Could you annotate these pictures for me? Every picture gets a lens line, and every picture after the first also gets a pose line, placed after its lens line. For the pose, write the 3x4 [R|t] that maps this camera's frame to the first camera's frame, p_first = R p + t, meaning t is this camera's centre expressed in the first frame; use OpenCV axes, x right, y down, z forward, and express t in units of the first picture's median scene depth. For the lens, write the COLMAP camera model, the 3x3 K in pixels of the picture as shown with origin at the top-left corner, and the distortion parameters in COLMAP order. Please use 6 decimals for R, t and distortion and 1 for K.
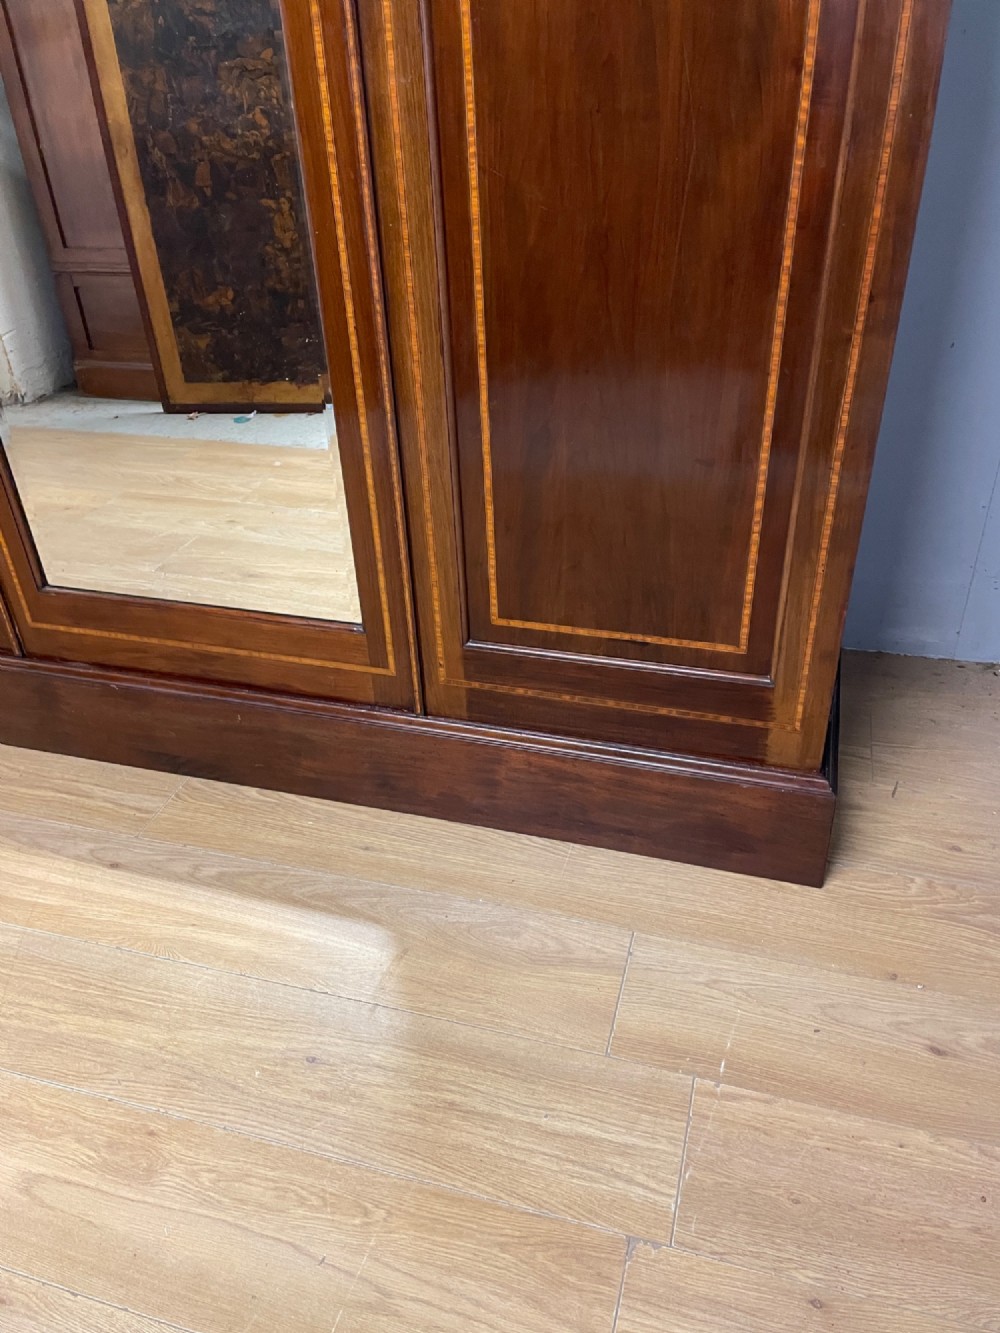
lens RADIAL K [[1016.3, 0, 491.2], [0, 1016.3, 665.7], [0, 0, 1]] dist [0.105006, -0.123620]
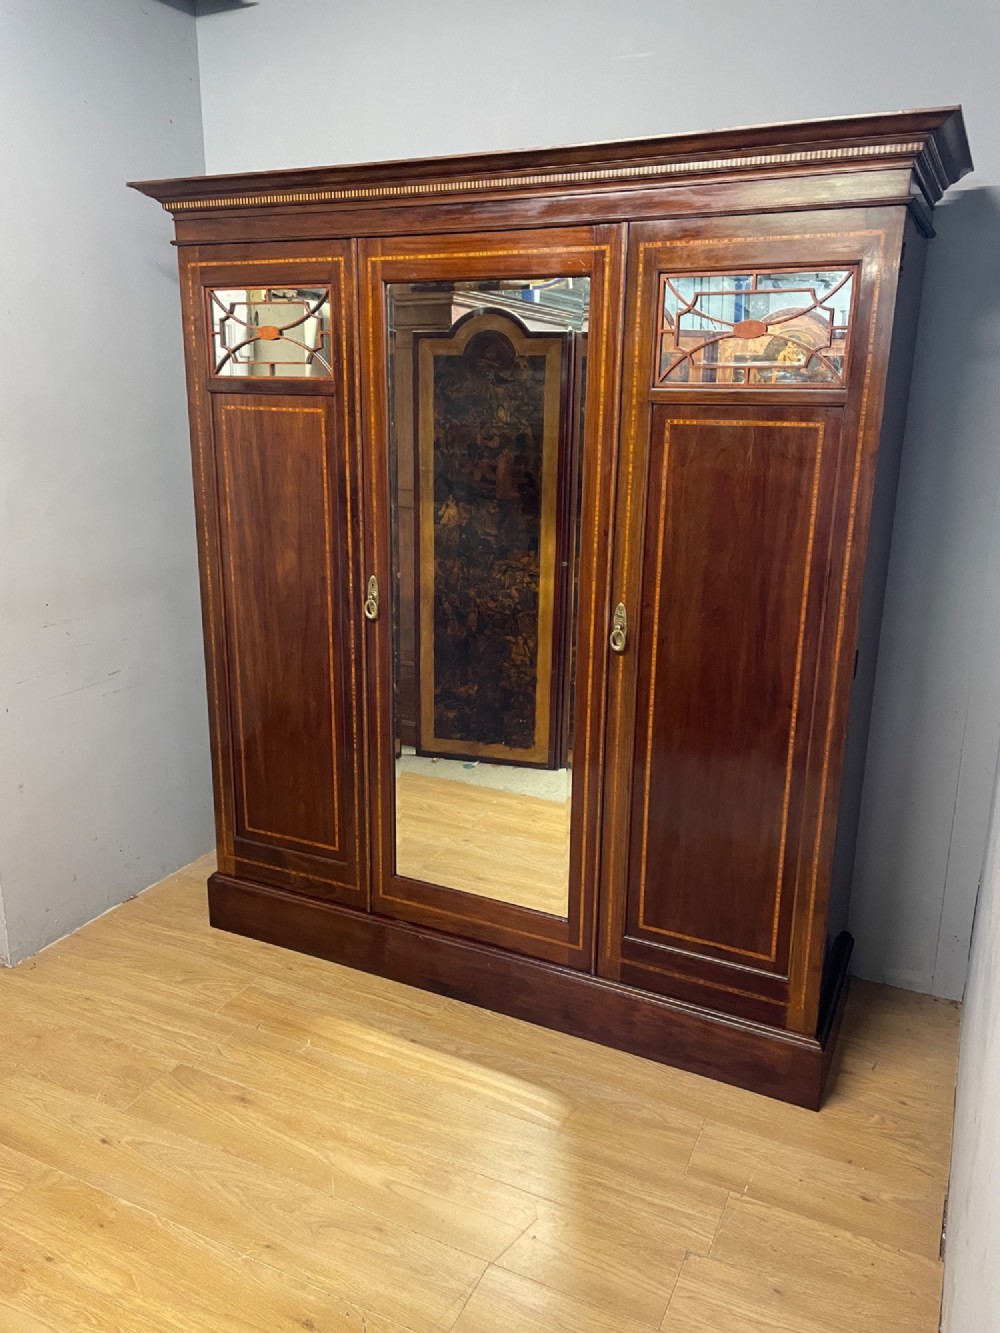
lens RADIAL K [[1012.2, 0, 496.2], [0, 1012.2, 657.1], [0, 0, 1]] dist [0.098933, -0.125841]
pose [[0.986135, 0.092969, -0.137455, -0.042384], [-0.130156, 0.947166, -0.293147, 0.065222], [0.102939, 0.306974, 0.946135, -0.860060]]
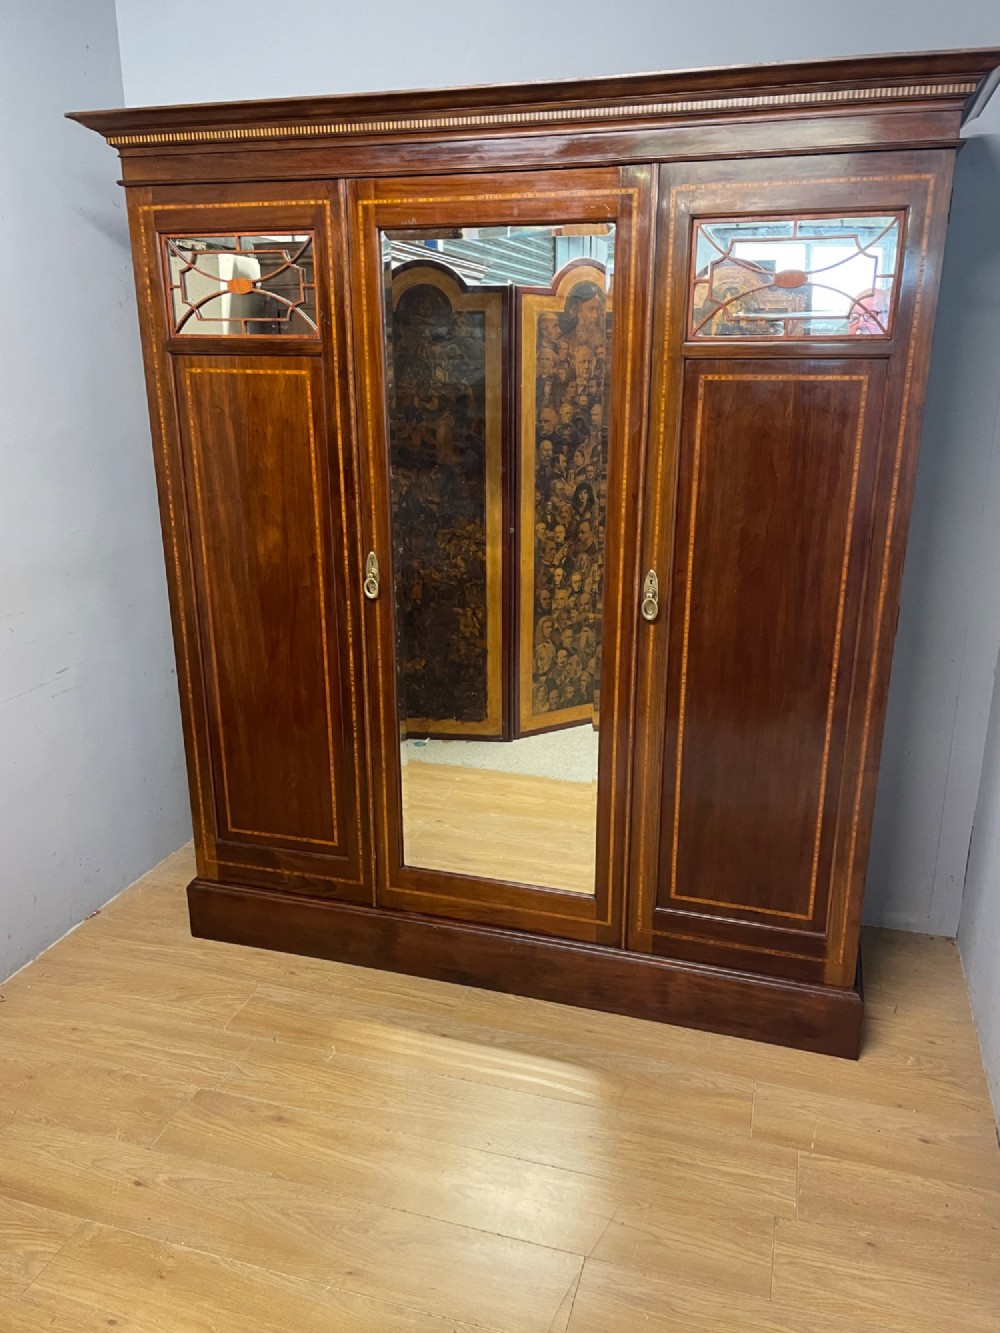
lens RADIAL K [[1012.2, 0, 507.4], [0, 1012.2, 671.3], [0, 0, 1]] dist [0.095048, -0.120241]
pose [[0.999095, 0.039838, 0.014910, -0.307251], [-0.034609, 0.965105, -0.259565, 0.046977], [-0.024730, 0.258814, 0.965611, -0.797349]]
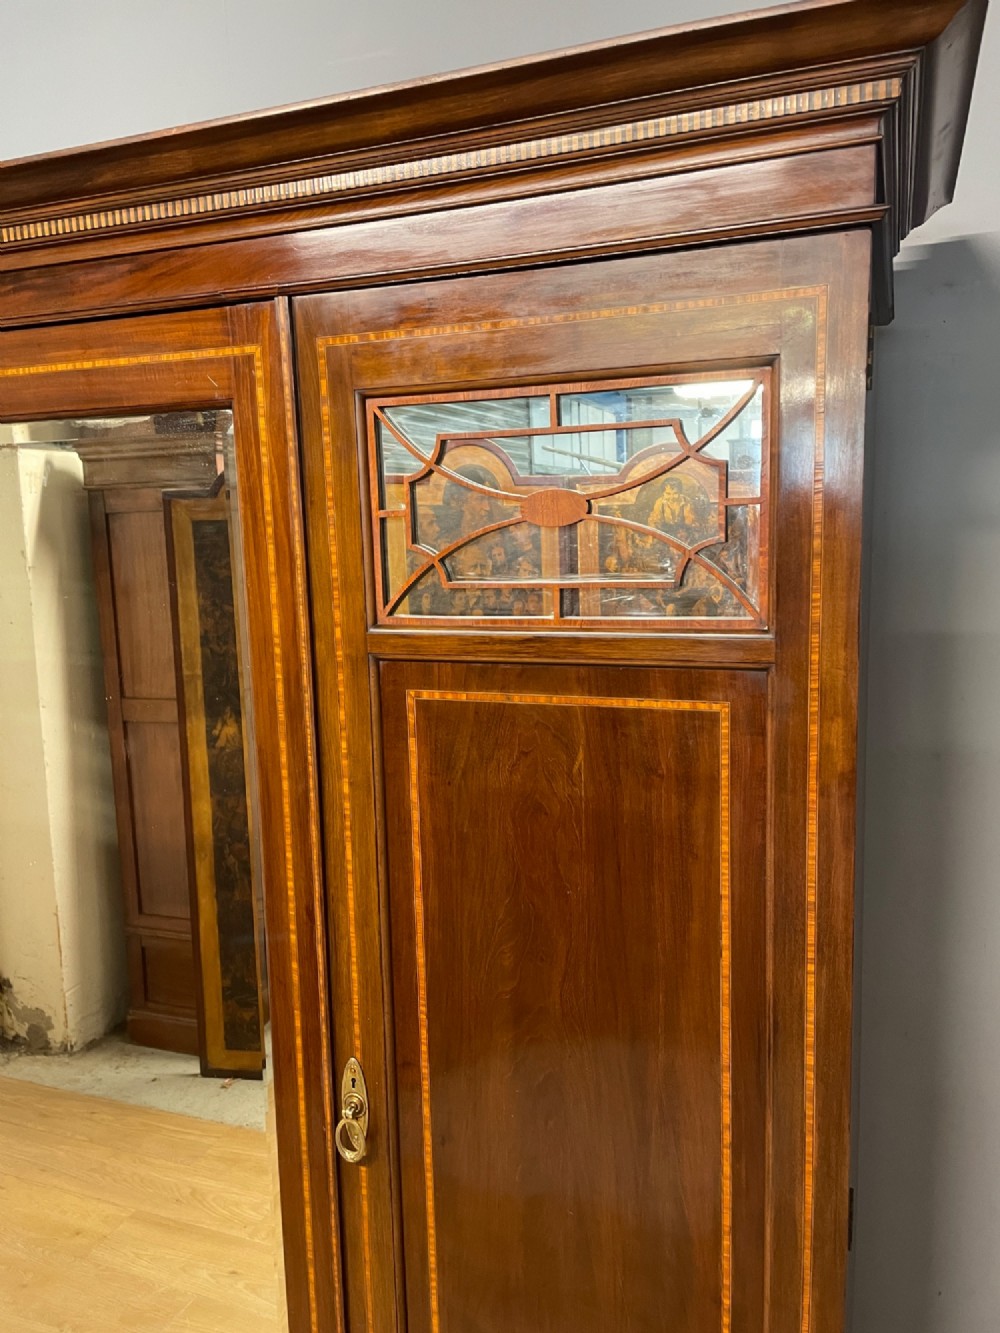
lens RADIAL K [[1017.9, 0, 498.5], [0, 1017.9, 662.4], [0, 0, 1]] dist [0.093083, -0.119533]
pose [[0.997513, 0.023203, -0.066561, 0.075953], [-0.048513, 0.911044, -0.409445, -0.460949], [0.051140, 0.411655, 0.909904, -0.184269]]
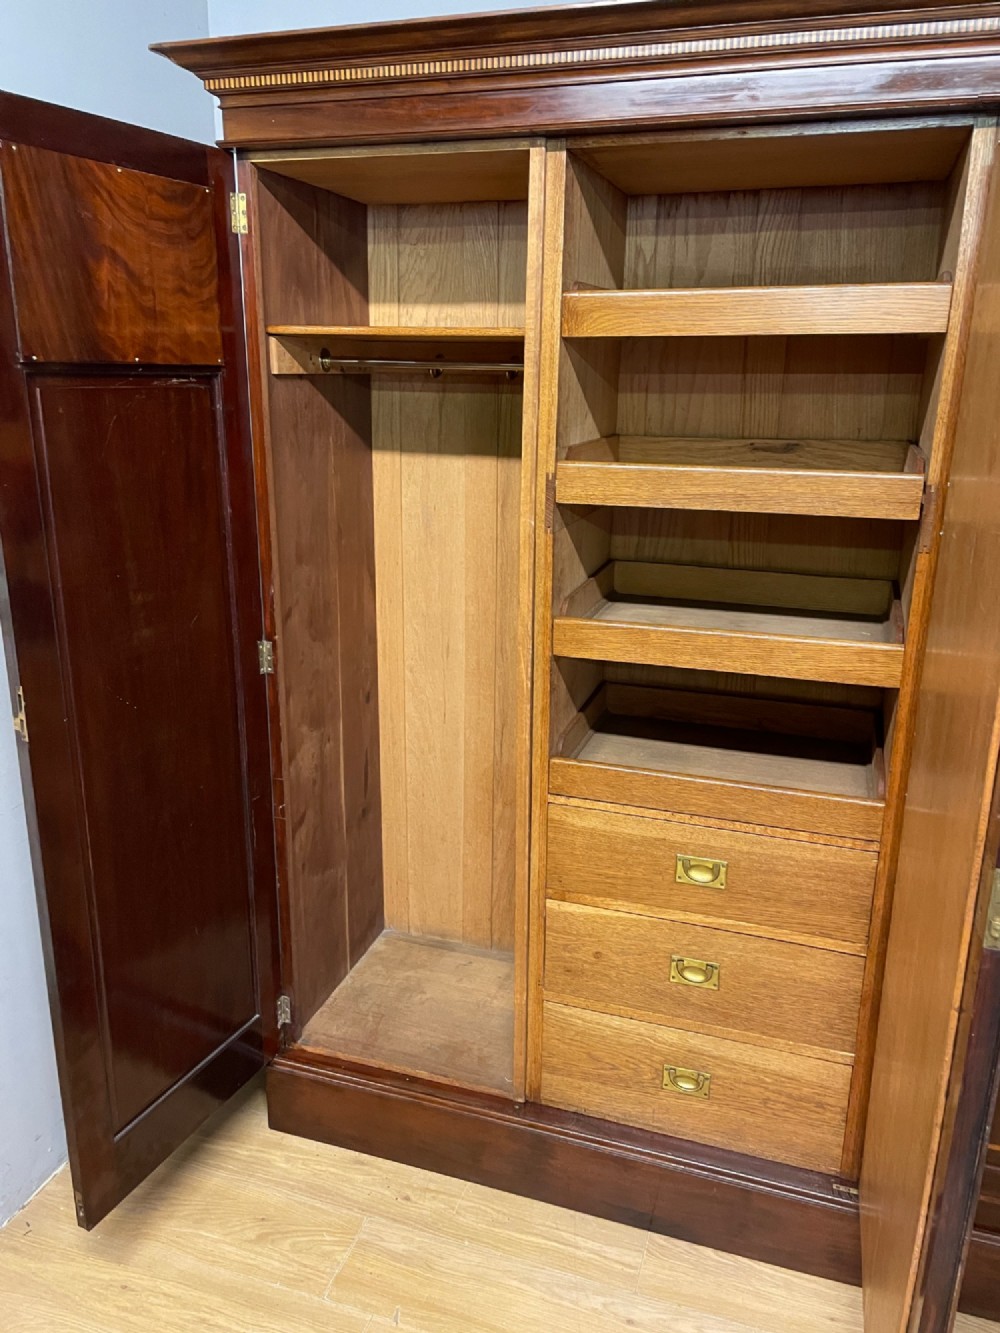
lens RADIAL K [[1010.4, 0, 501.7], [0, 1010.4, 668.7], [0, 0, 1]] dist [0.094912, -0.117911]
pose [[0.998287, 0.057651, -0.009976, -0.547194], [-0.058140, 0.958396, -0.279459, -0.198969], [-0.006550, 0.279560, 0.960106, -0.393077]]
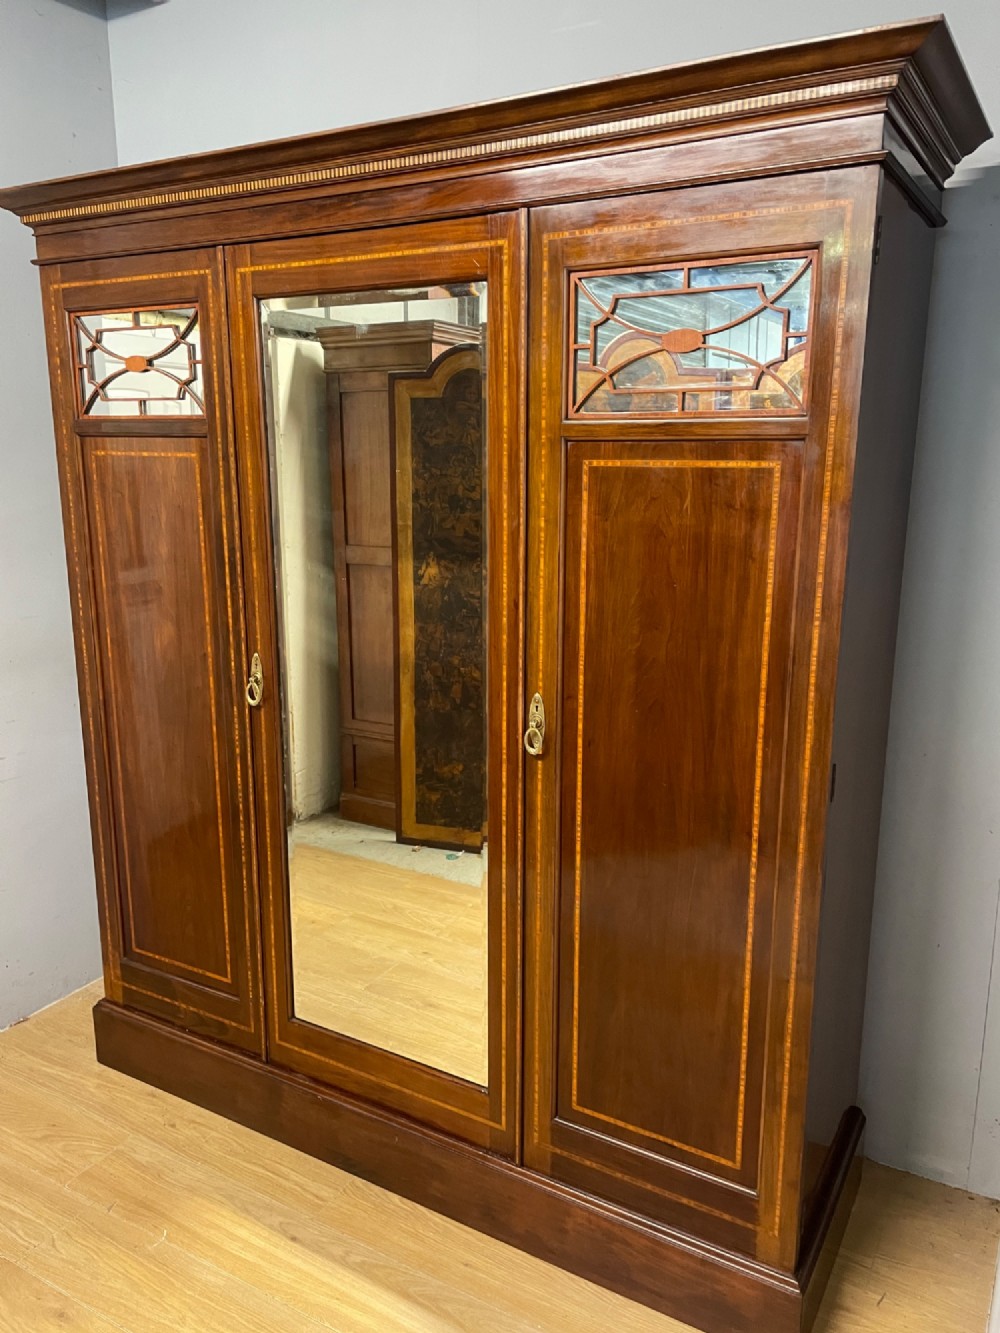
lens RADIAL K [[1010.4, 0, 501.7], [0, 1010.4, 668.7], [0, 0, 1]] dist [0.094912, -0.117911]
pose [[0.973074, 0.091975, -0.211349, 0.139127], [-0.157851, 0.934084, -0.320267, -0.129512], [0.167961, 0.345005, 0.923450, -0.526614]]
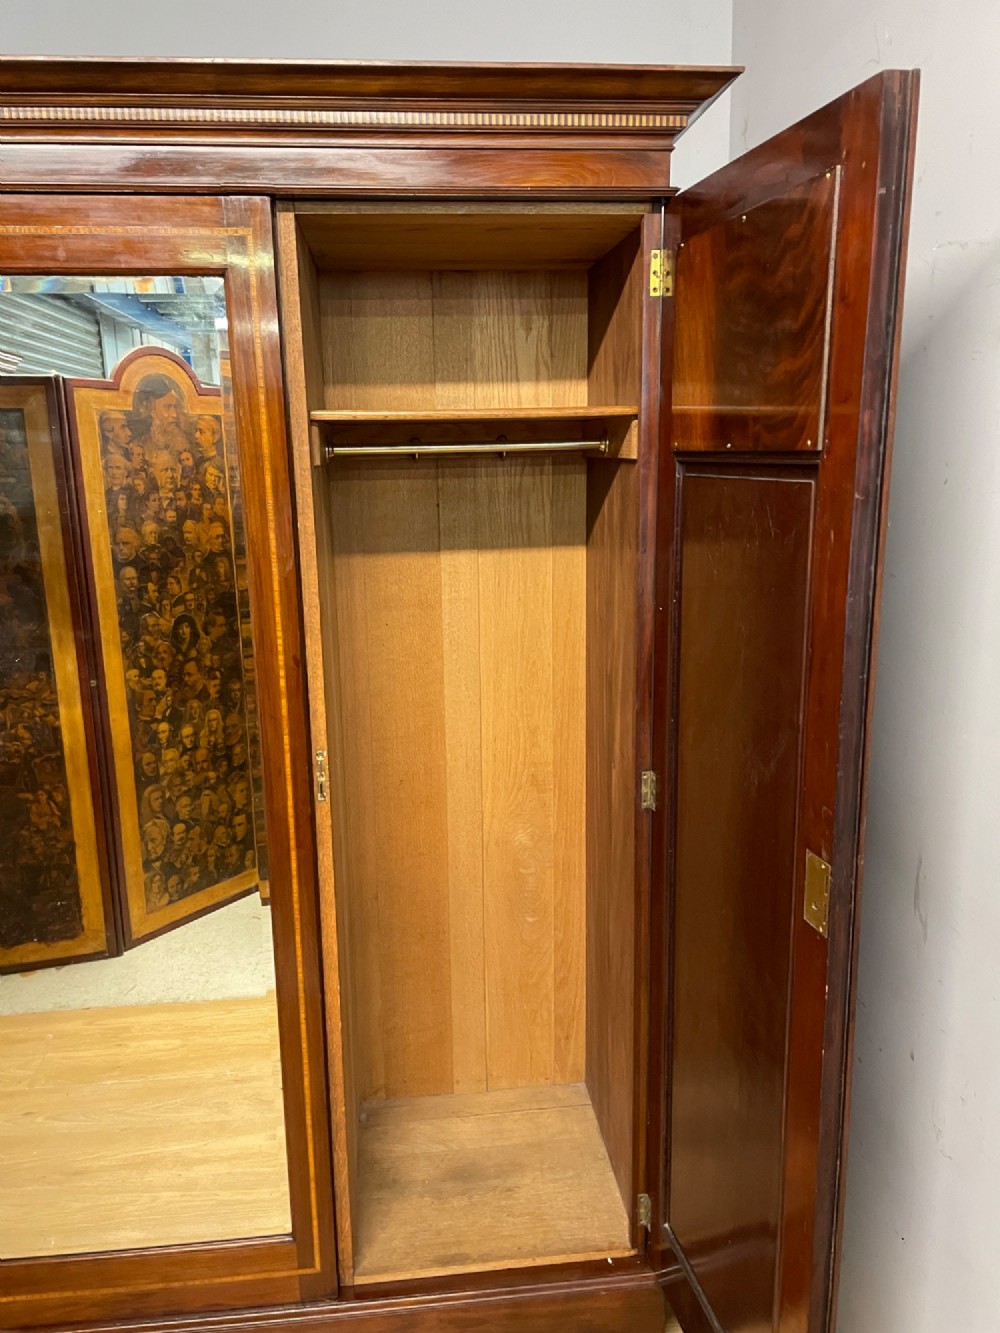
lens RADIAL K [[1012.2, 0, 507.4], [0, 1012.2, 671.3], [0, 0, 1]] dist [0.095048, -0.120241]
pose [[0.916258, -0.061660, 0.395814, -0.322614], [0.198725, 0.927892, -0.315476, -0.216395], [-0.347821, 0.367715, 0.862442, -0.389689]]
